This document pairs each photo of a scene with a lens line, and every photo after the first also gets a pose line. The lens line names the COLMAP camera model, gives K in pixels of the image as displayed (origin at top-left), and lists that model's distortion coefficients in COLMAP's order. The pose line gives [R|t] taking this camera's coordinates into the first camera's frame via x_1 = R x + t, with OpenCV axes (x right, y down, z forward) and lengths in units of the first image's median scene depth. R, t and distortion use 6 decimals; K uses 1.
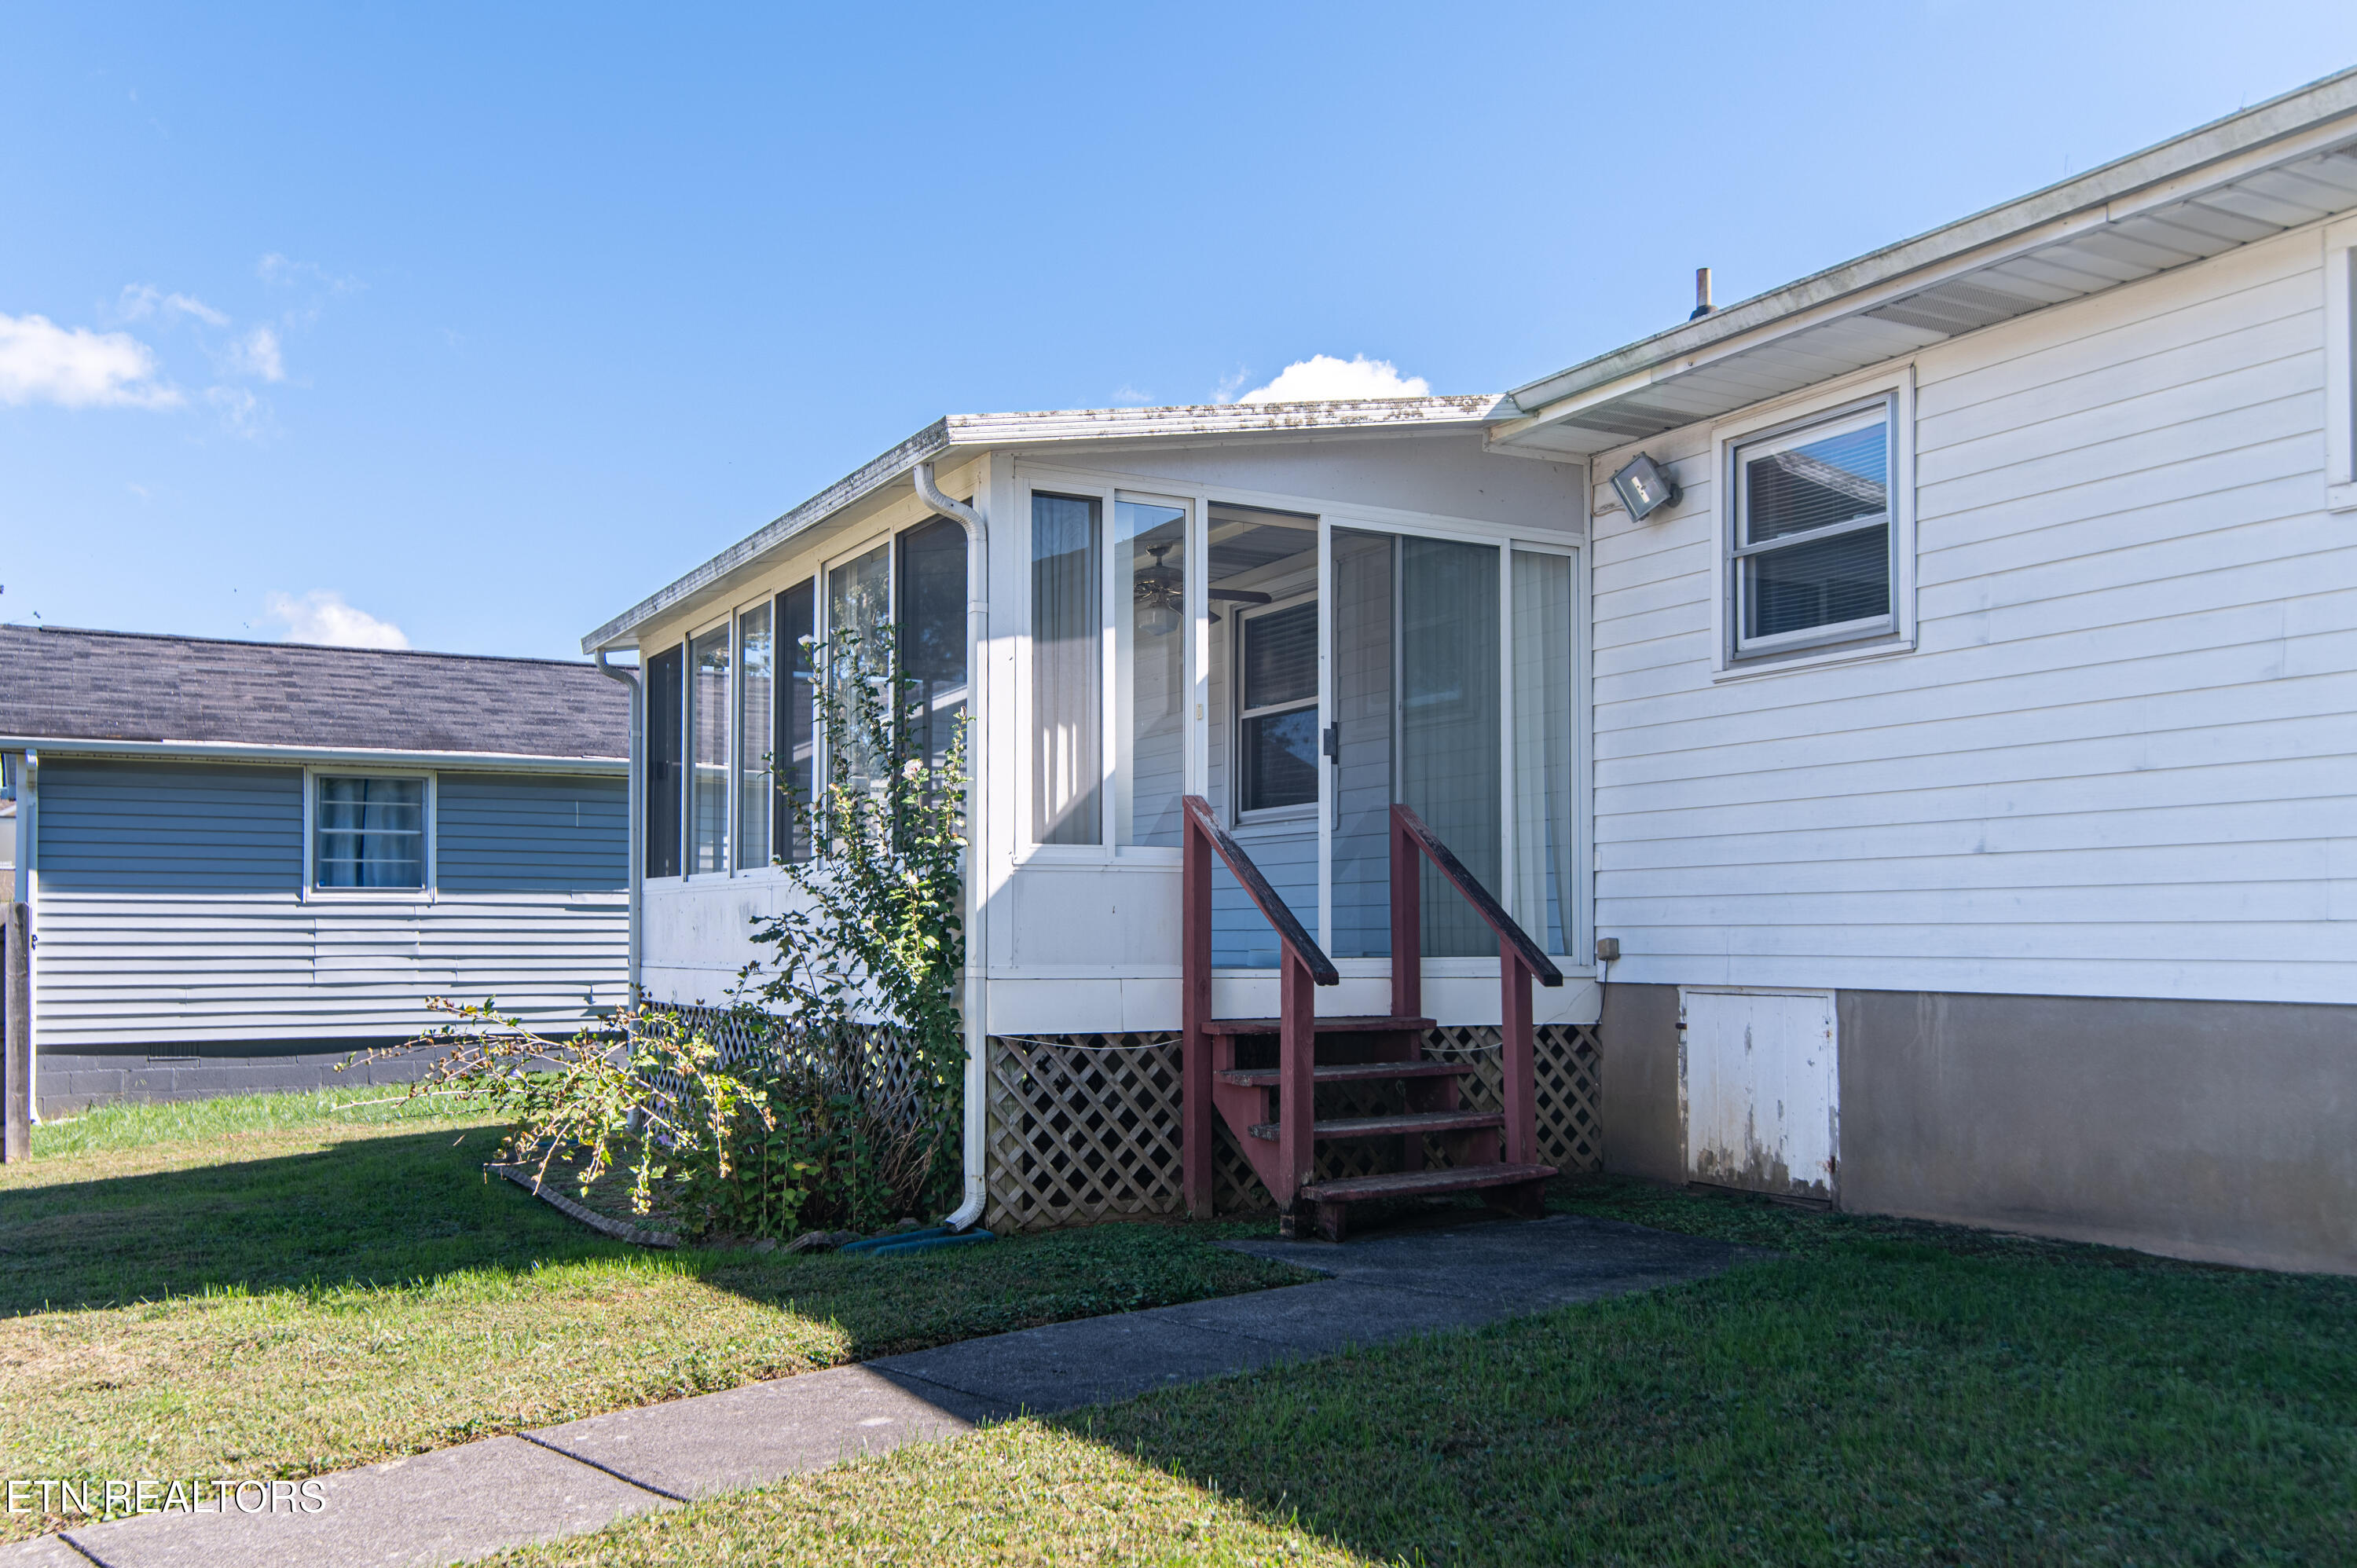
lens RADIAL K [[1873.9, 0, 1178.5], [0, 1873.9, 784.0], [0, 0, 1]] dist [0.010833, 0.001144]
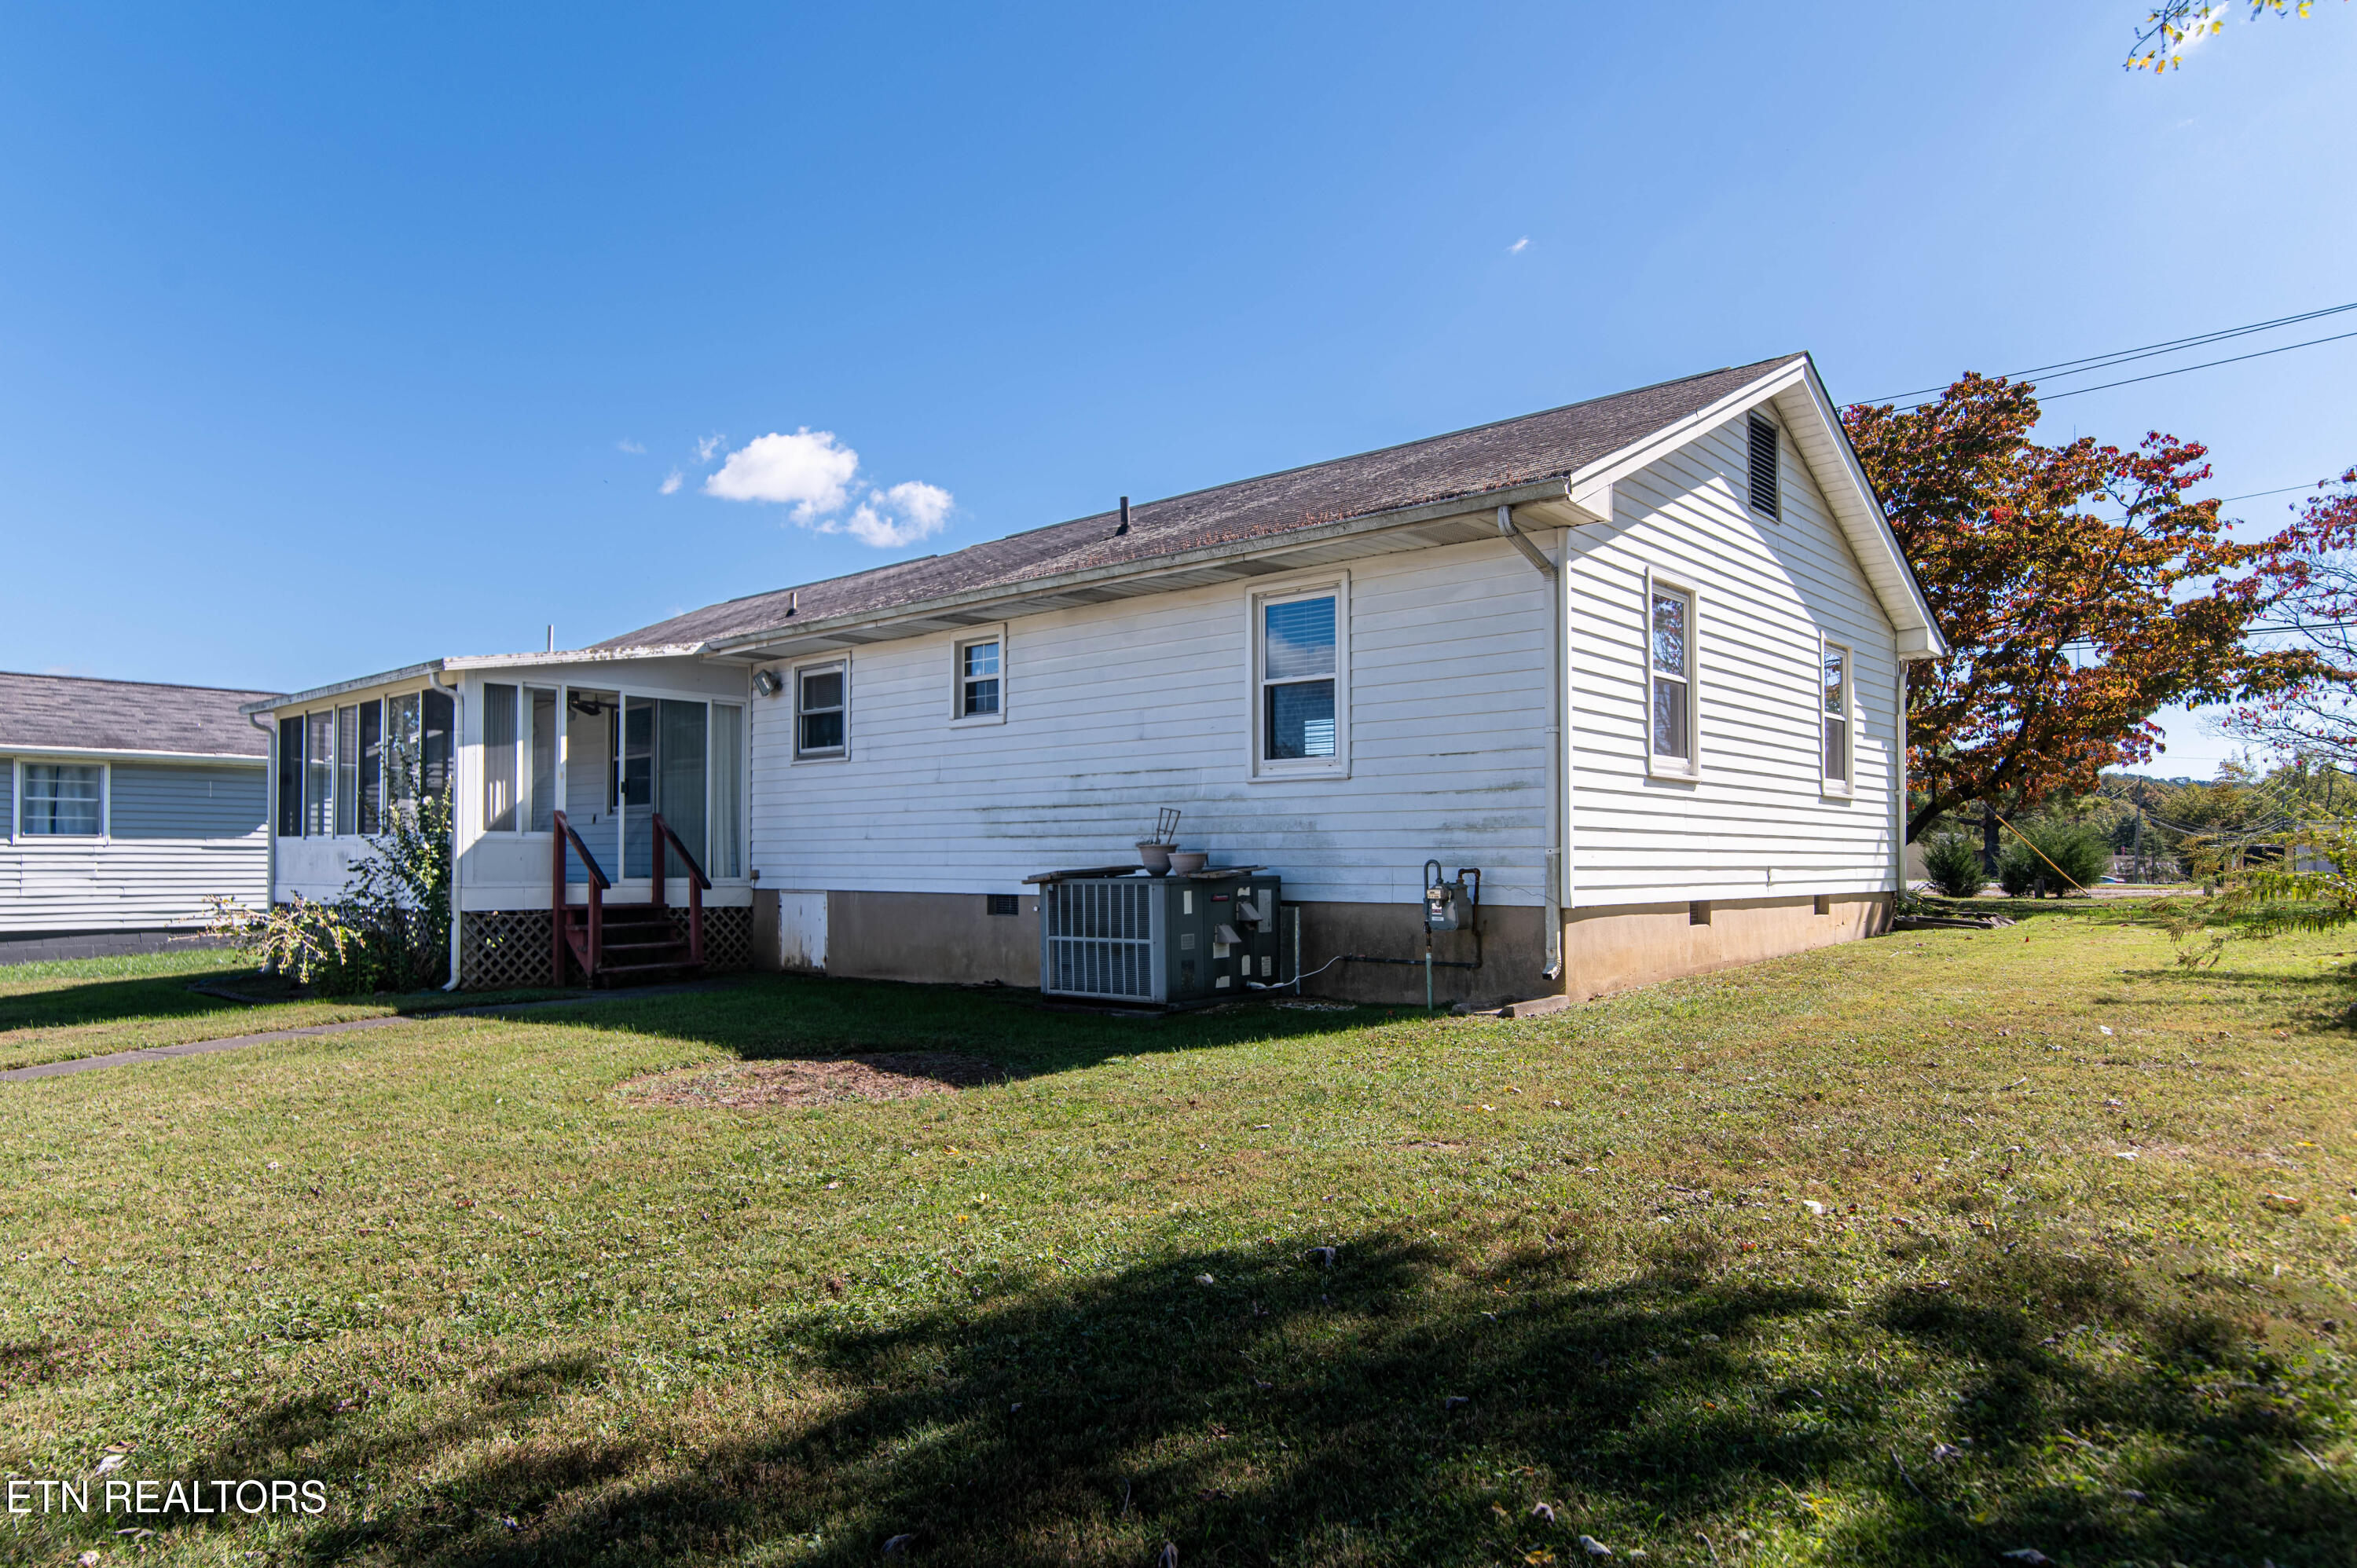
lens RADIAL K [[1484.0, 0, 1171.6], [0, 1484.0, 804.6], [0, 0, 1]] dist [-0.008718, 0.000448]
pose [[0.953239, 0.012821, 0.301946, 0.178405], [-0.025643, 0.998928, 0.038539, -0.092108], [-0.301128, -0.044480, 0.952546, -1.006568]]
